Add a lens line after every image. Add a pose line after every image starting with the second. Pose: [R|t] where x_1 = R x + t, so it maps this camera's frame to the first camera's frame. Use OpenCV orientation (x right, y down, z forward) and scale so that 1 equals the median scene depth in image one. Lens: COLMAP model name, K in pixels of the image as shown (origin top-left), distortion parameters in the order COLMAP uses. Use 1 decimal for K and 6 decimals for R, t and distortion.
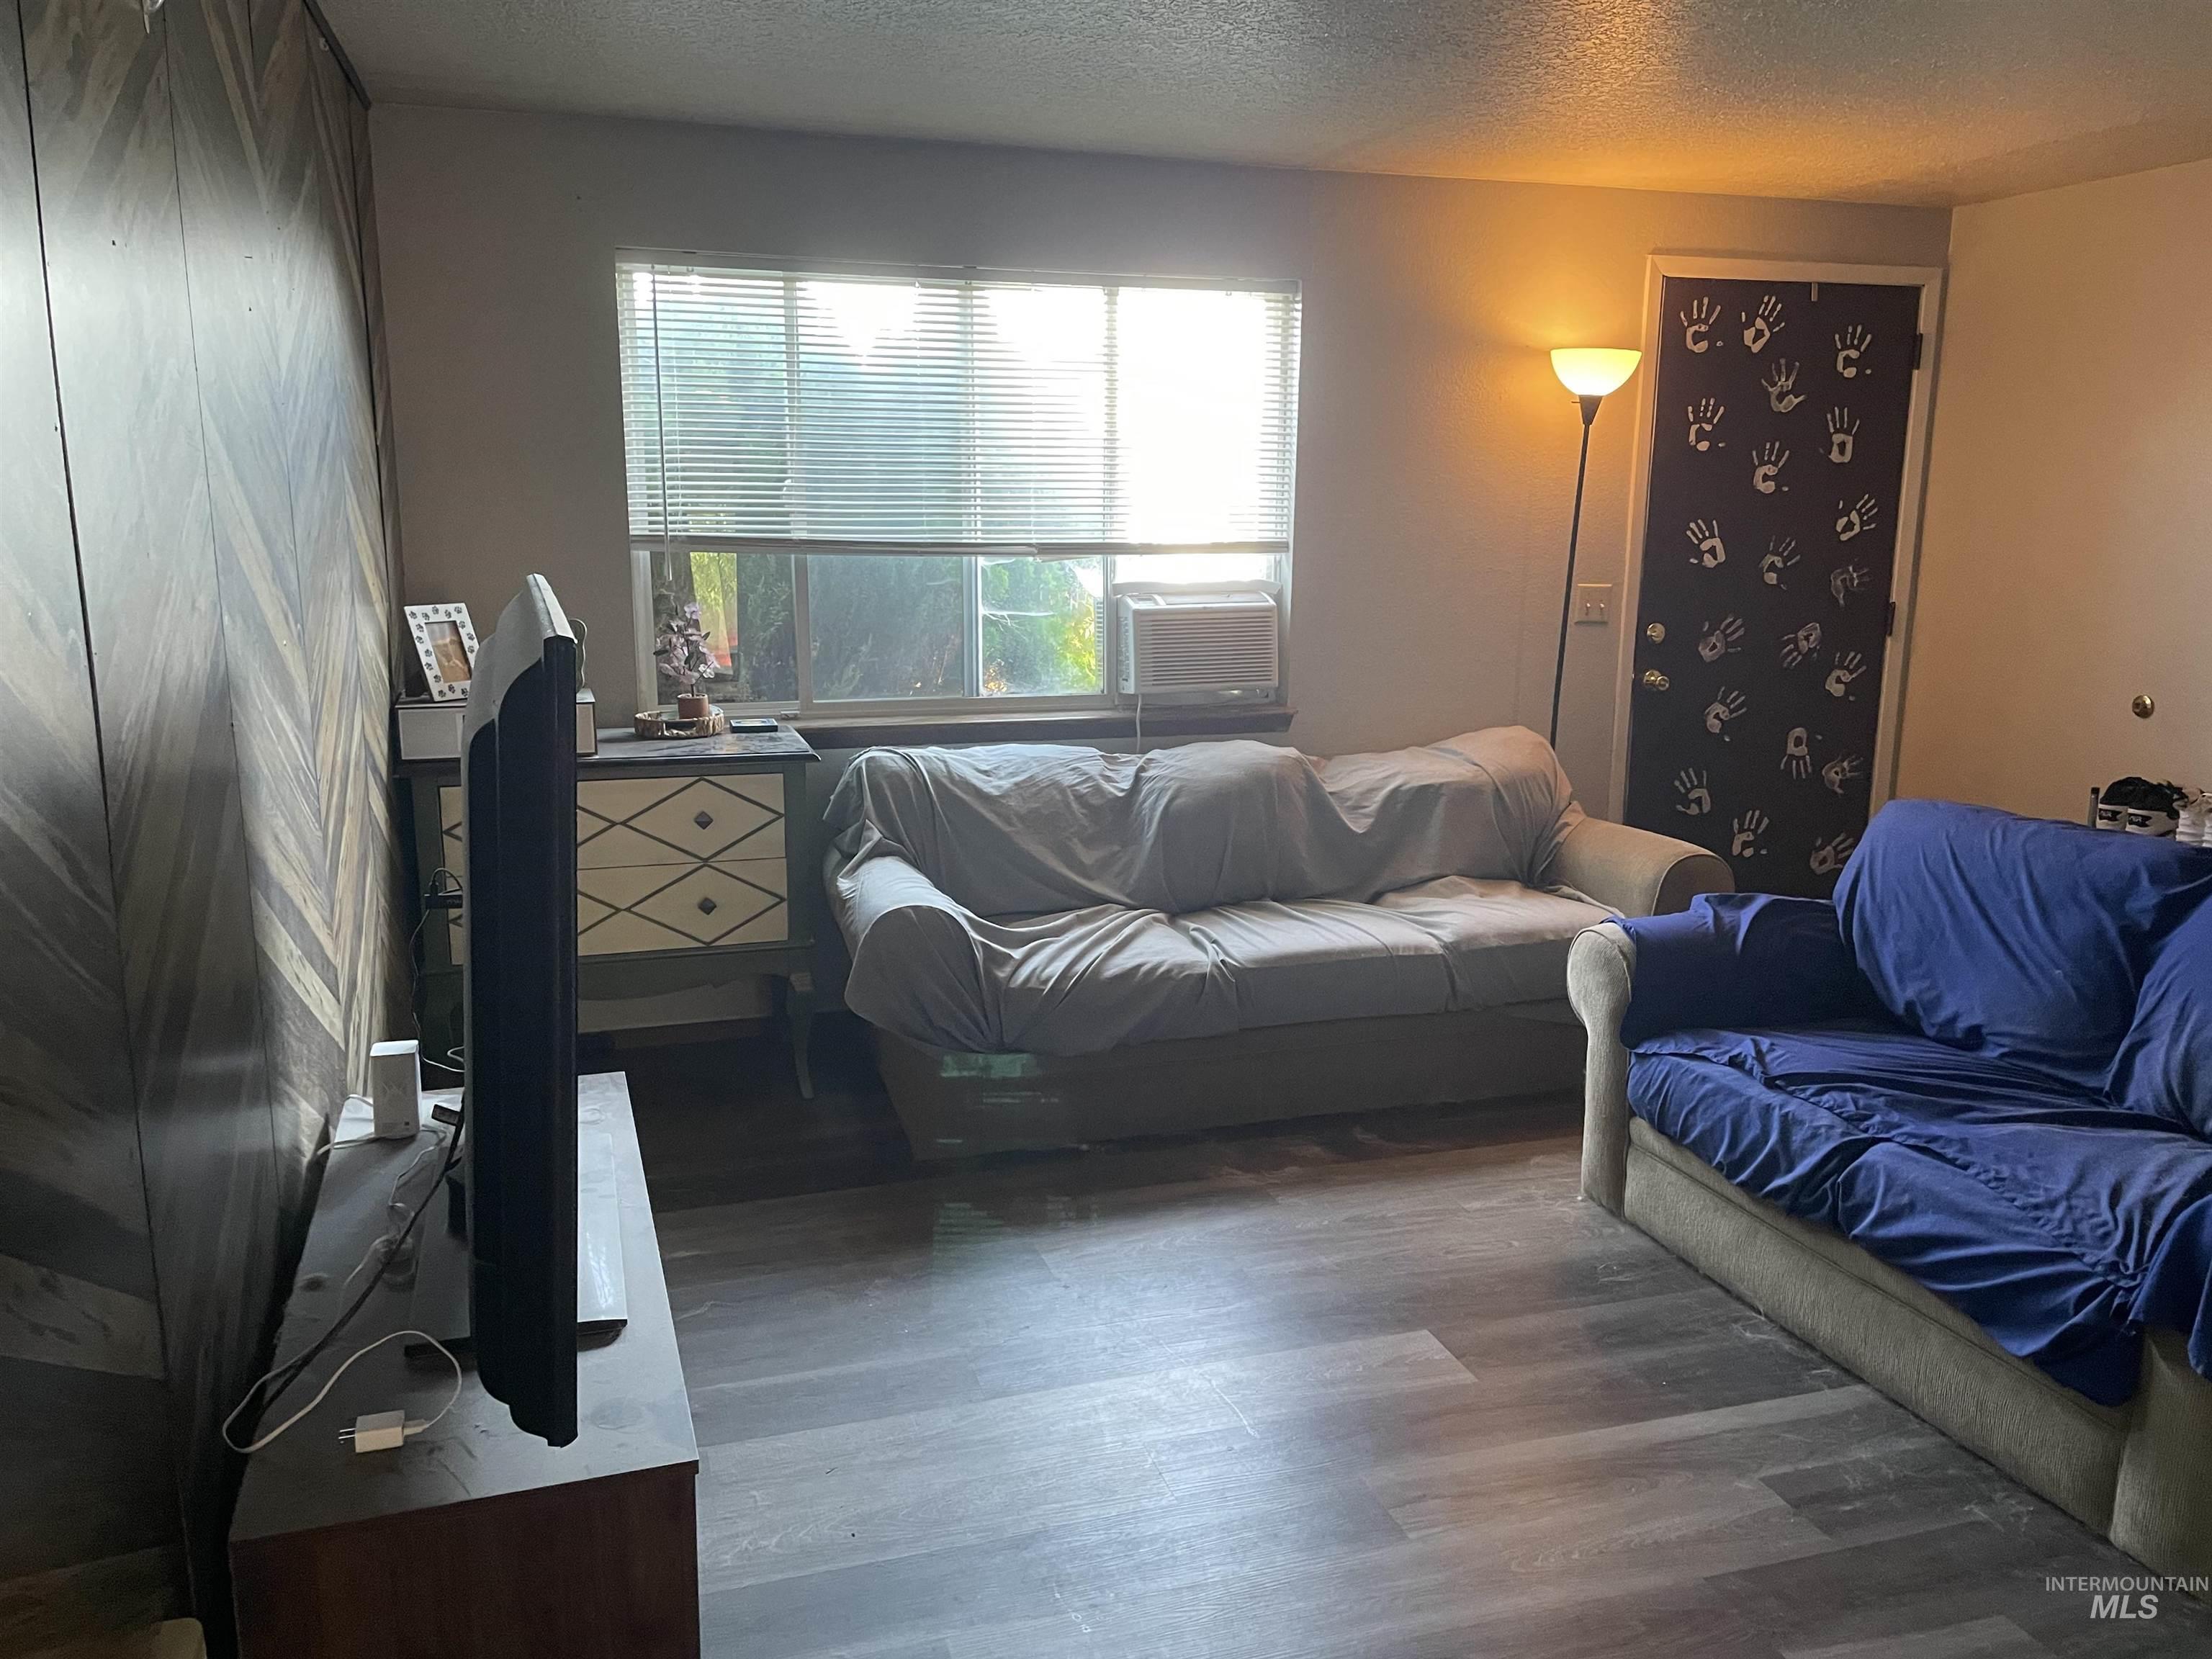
lens RADIAL K [[1697.3, 0, 1111.9], [0, 1697.3, 822.3], [0, 0, 1]] dist [0.101807, -0.131415]
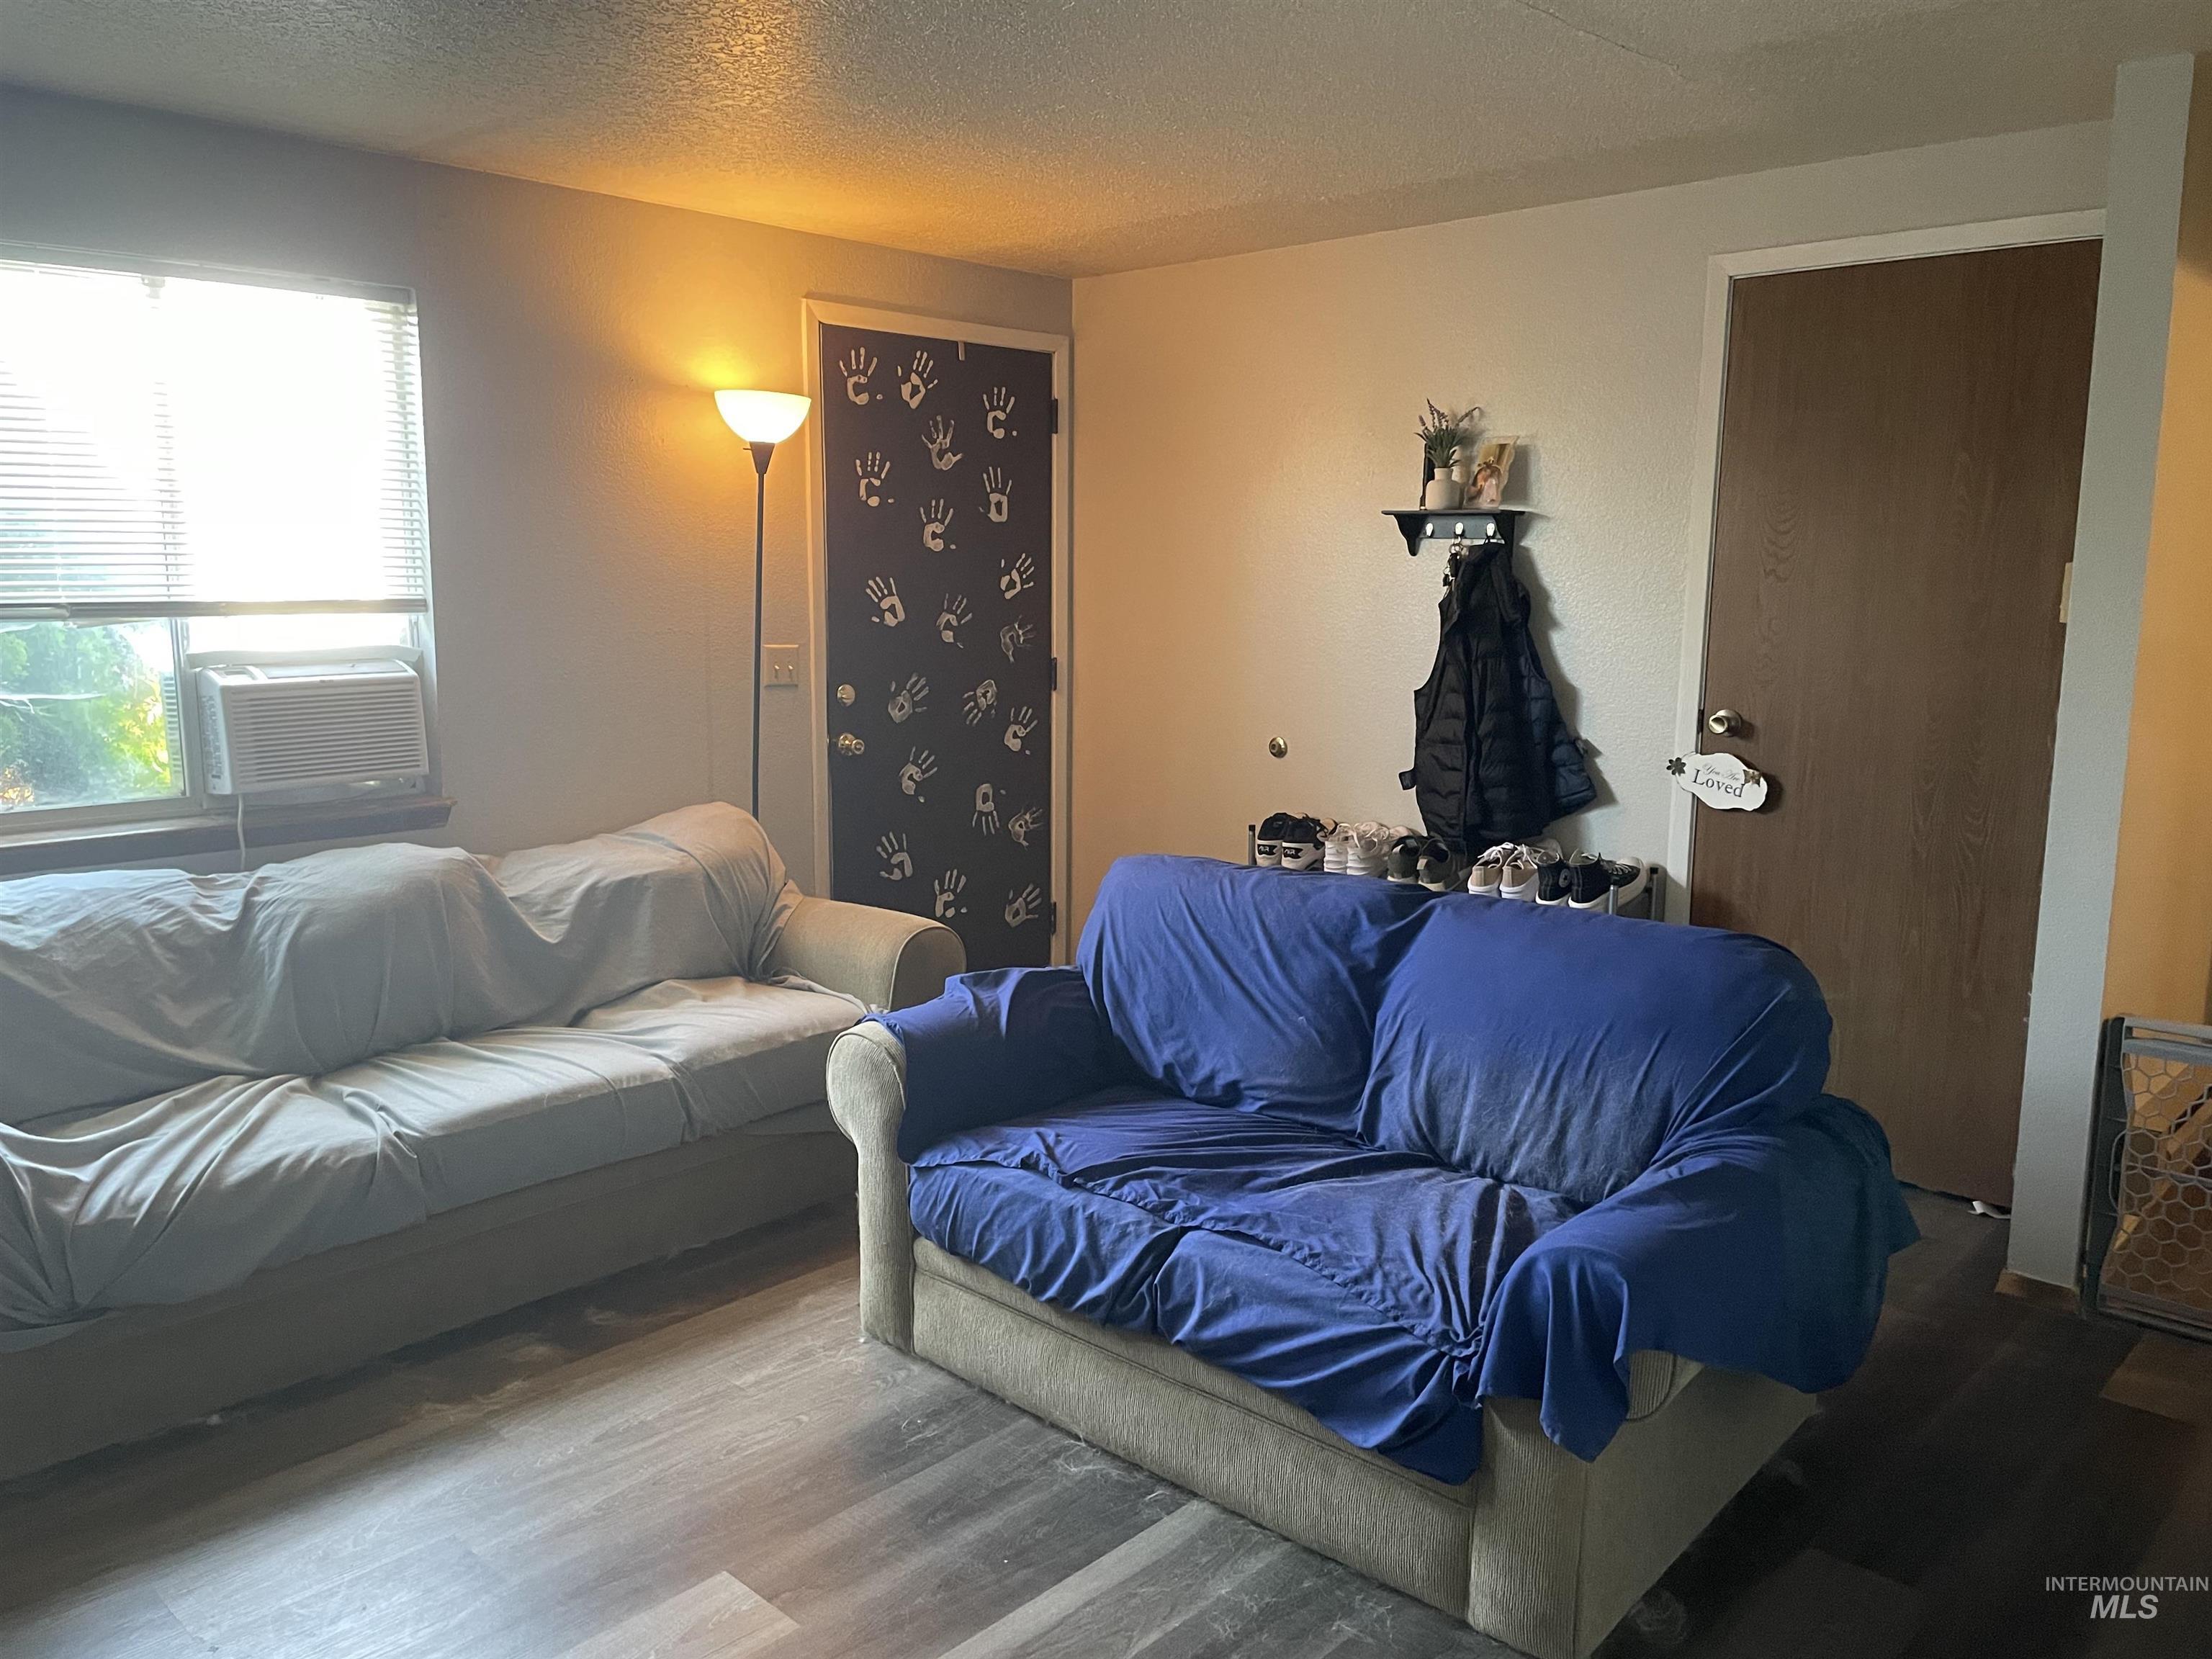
lens RADIAL K [[1697.3, 0, 1111.9], [0, 1697.3, 822.3], [0, 0, 1]] dist [0.101807, -0.131415]
pose [[0.876774, -0.072794, 0.475361, -0.011771], [0.089215, 0.995940, -0.012040, -0.020414], [-0.472554, 0.052966, 0.879709, 0.135338]]
